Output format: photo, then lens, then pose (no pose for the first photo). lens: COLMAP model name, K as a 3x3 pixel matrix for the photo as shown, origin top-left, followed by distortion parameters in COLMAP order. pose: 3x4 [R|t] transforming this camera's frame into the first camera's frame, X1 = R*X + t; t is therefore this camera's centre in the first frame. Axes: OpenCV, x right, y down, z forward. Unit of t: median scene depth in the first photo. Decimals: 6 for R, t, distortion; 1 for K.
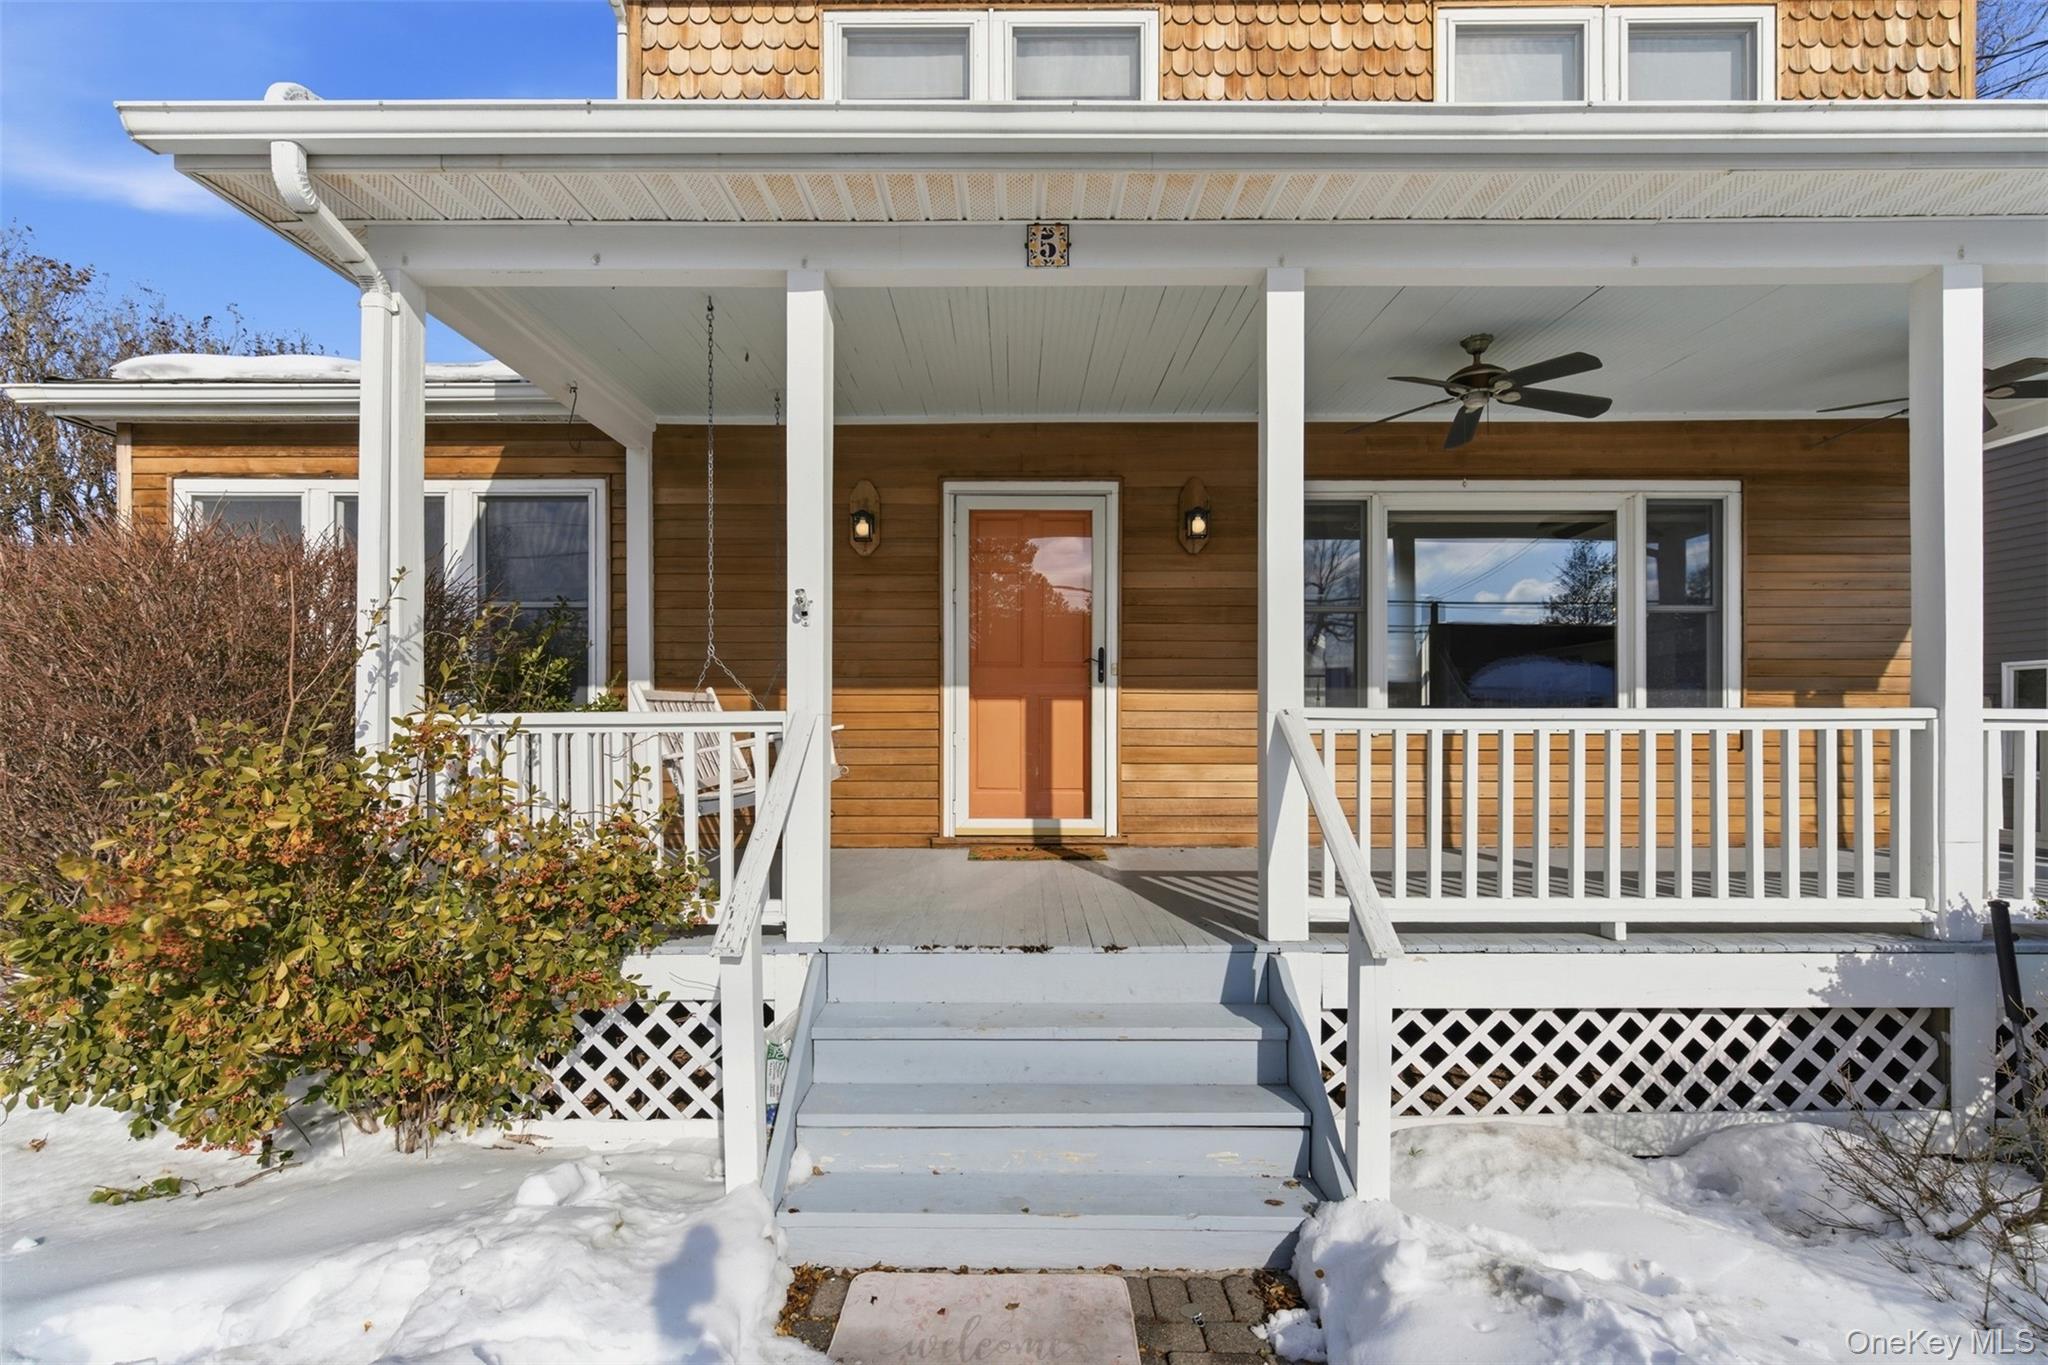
lens RADIAL K [[935.3, 0, 1038.3], [0, 935.3, 686.2], [0, 0, 1]] dist [0.005441, -0.000915]
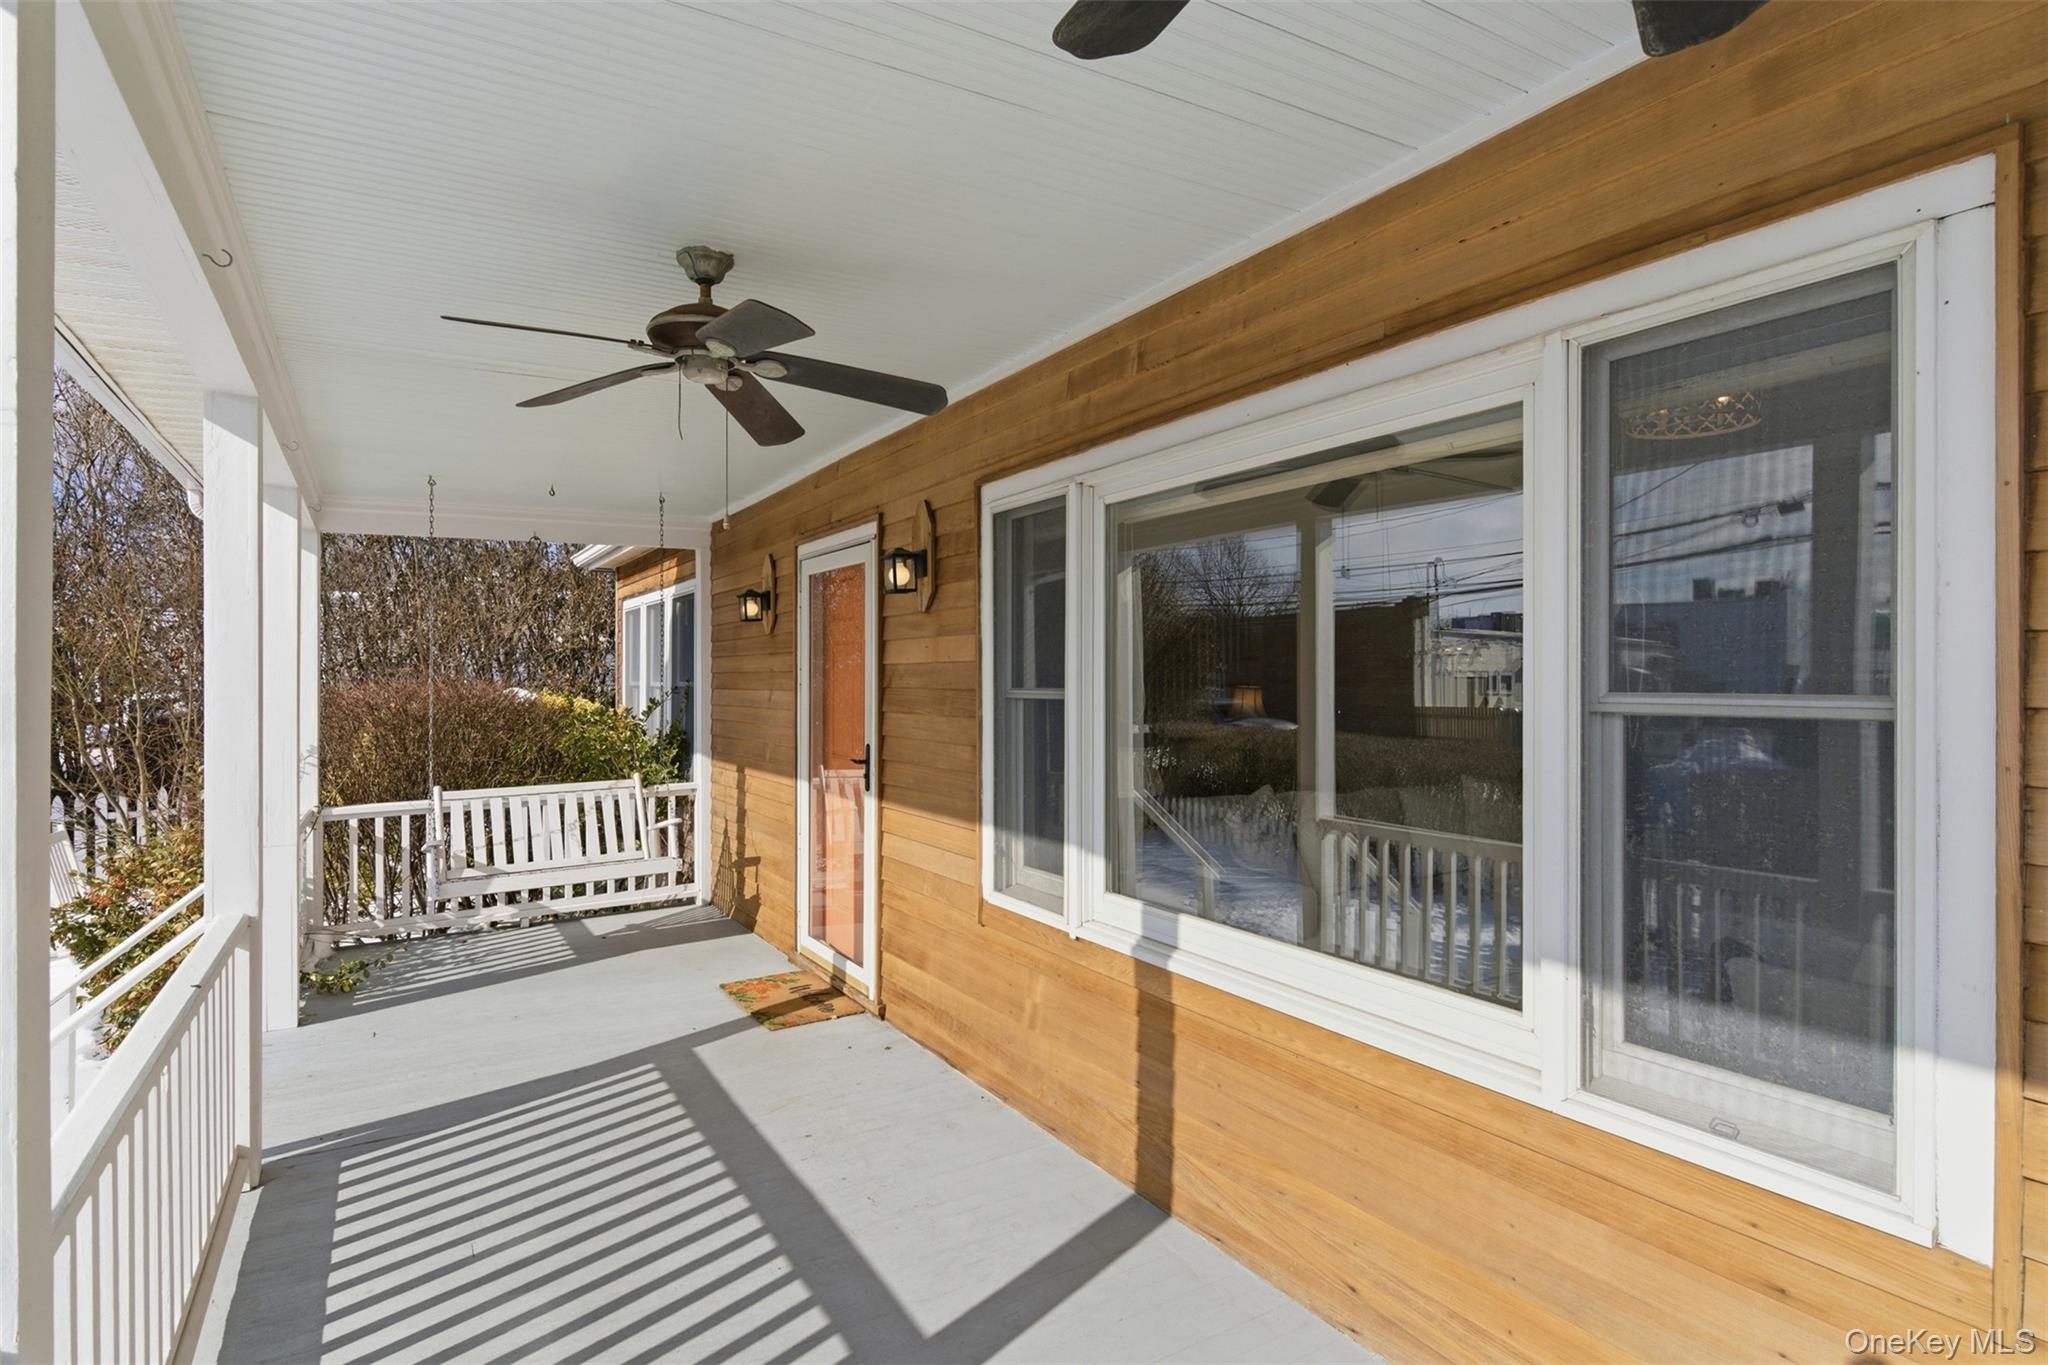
lens RADIAL K [[1045.7, 0, 1023.5], [0, 1045.7, 682.2], [0, 0, 1]] dist [0.002674, 0.000446]
pose [[0.518995, 0.000882, -0.854777, 0.851697], [-0.004530, 0.999988, -0.001718, -0.091748], [0.854765, 0.004764, 0.518993, 0.679433]]
